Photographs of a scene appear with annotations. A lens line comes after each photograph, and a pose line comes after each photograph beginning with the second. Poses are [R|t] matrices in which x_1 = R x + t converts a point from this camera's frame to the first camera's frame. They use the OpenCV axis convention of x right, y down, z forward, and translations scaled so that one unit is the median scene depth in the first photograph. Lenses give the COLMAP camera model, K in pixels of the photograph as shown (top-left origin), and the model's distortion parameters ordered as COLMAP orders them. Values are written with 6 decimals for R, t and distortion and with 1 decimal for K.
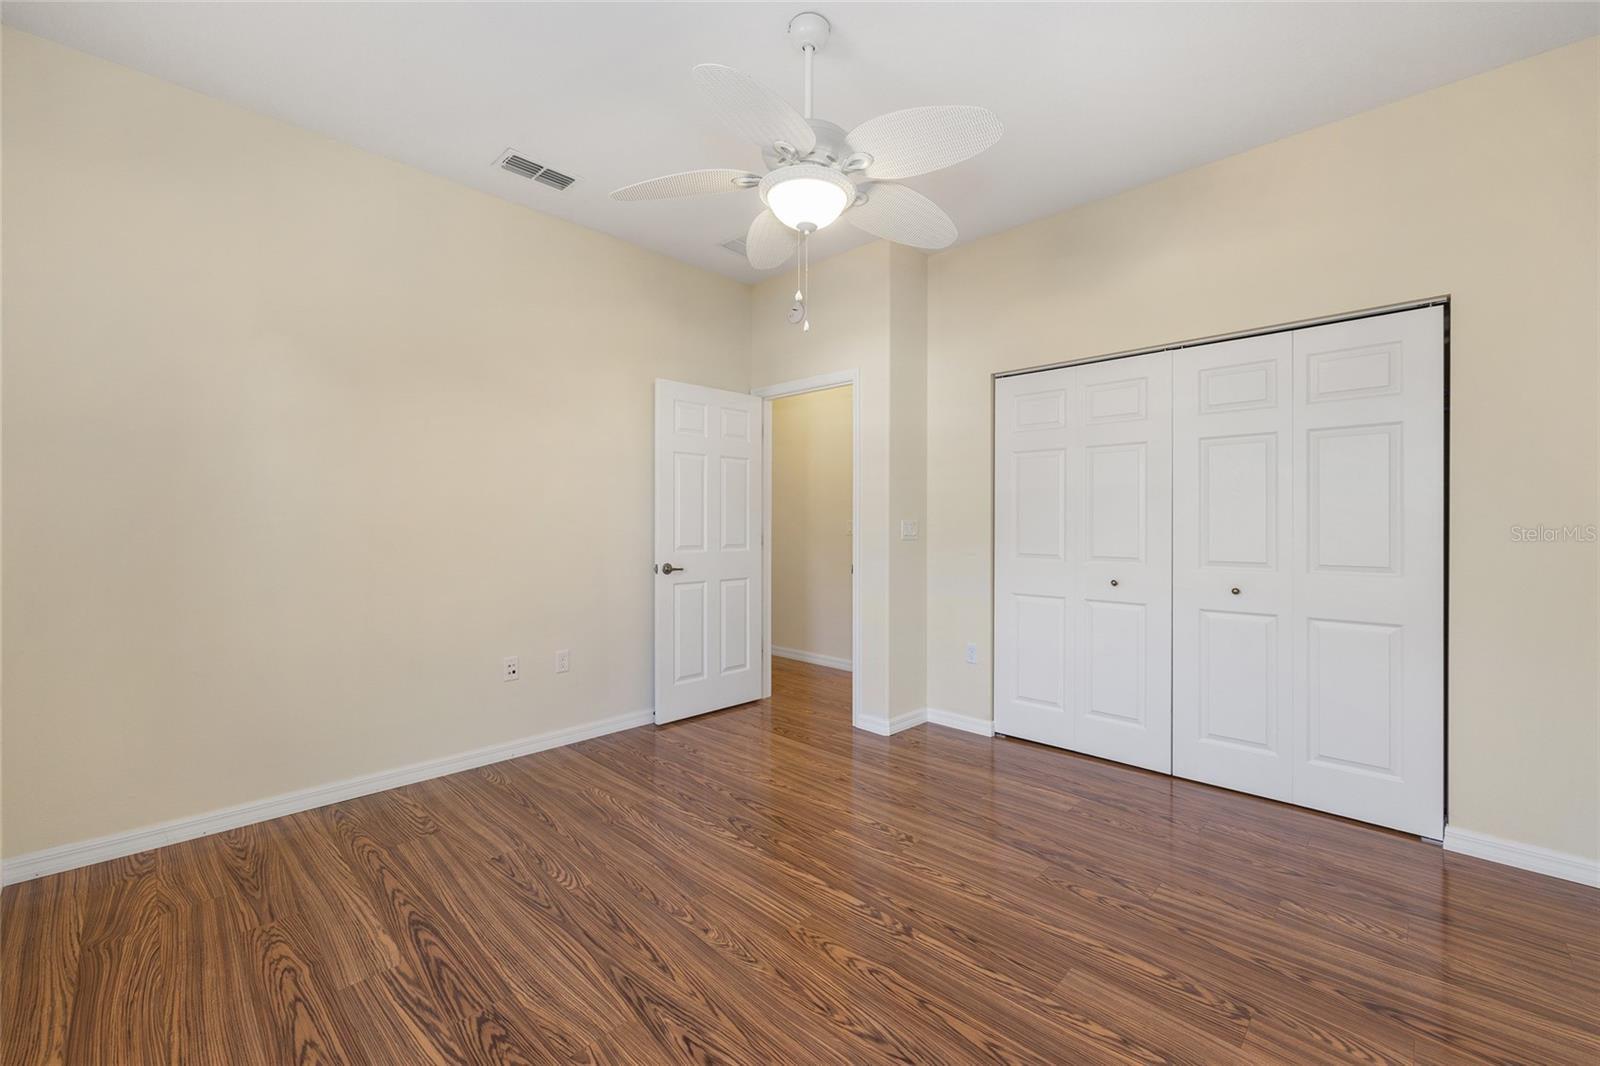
lens RADIAL K [[641.8, 0, 802.7], [0, 641.8, 523.6], [0, 0, 1]] dist [-0.002881, 0.000844]
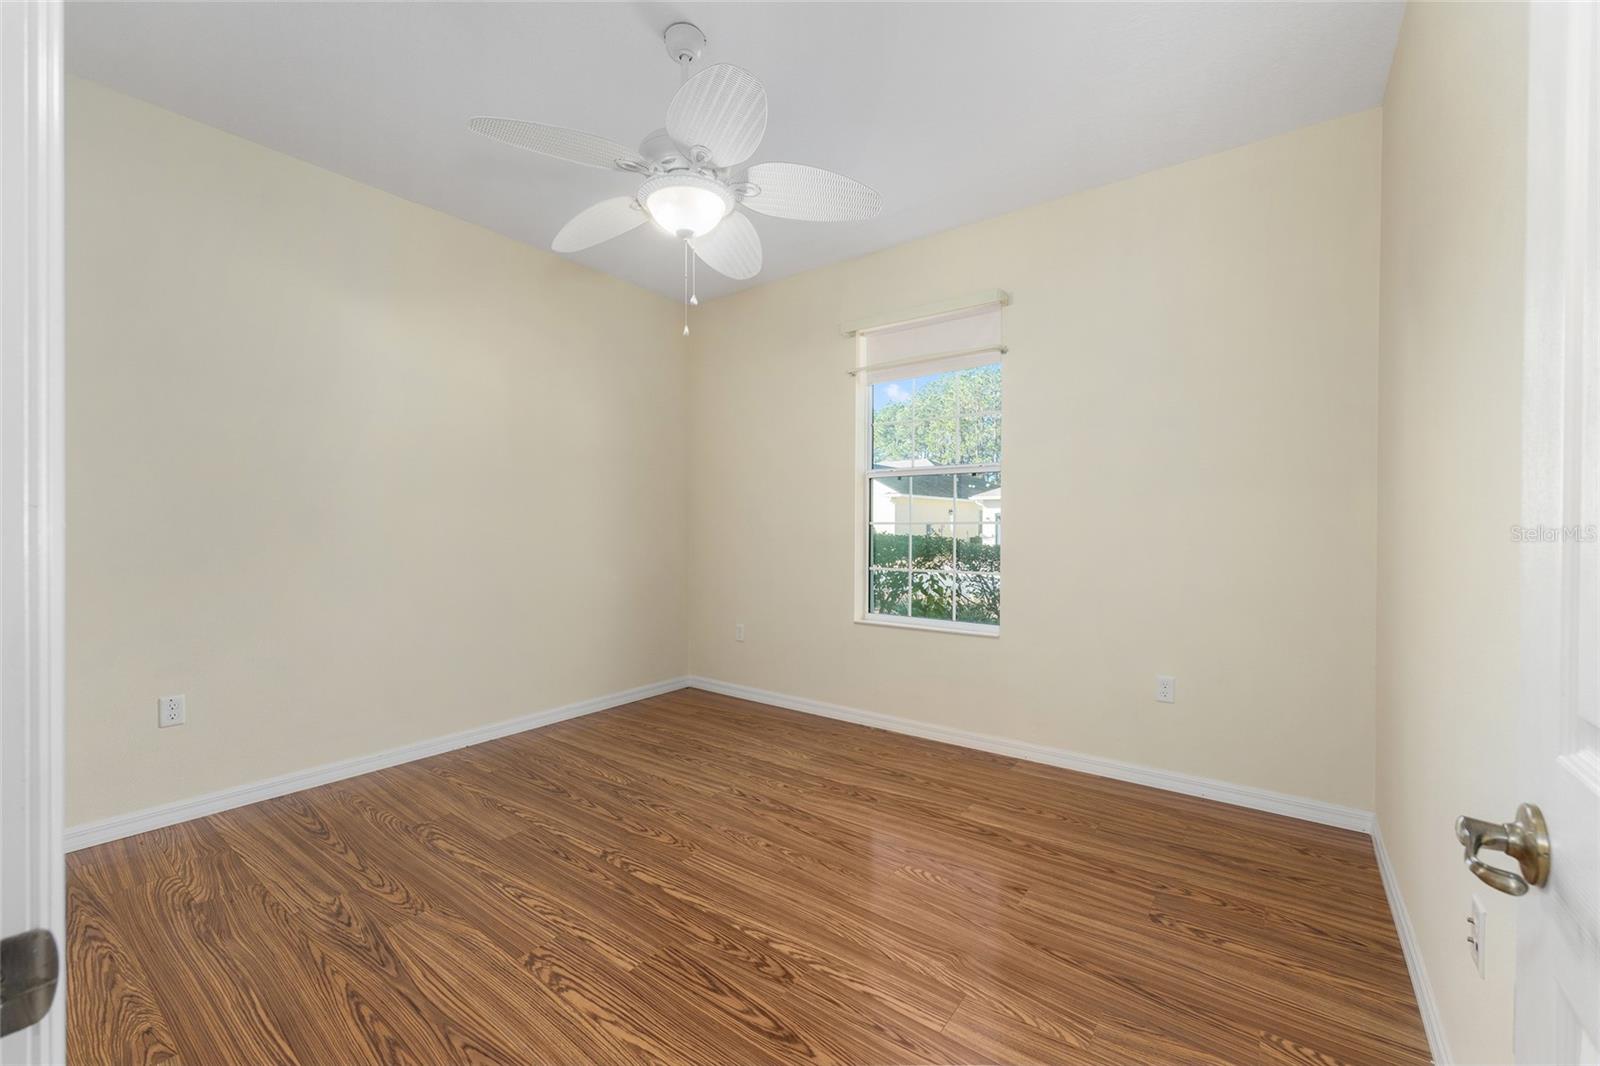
lens RADIAL K [[641.8, 0, 805.0], [0, 641.8, 536.3], [0, 0, 1]] dist [-0.002881, 0.000844]
pose [[-0.991945, -0.002829, -0.126642, -0.053522], [-0.004943, 0.999854, 0.016379, -0.000326], [0.126577, 0.016874, -0.991813, 1.990329]]
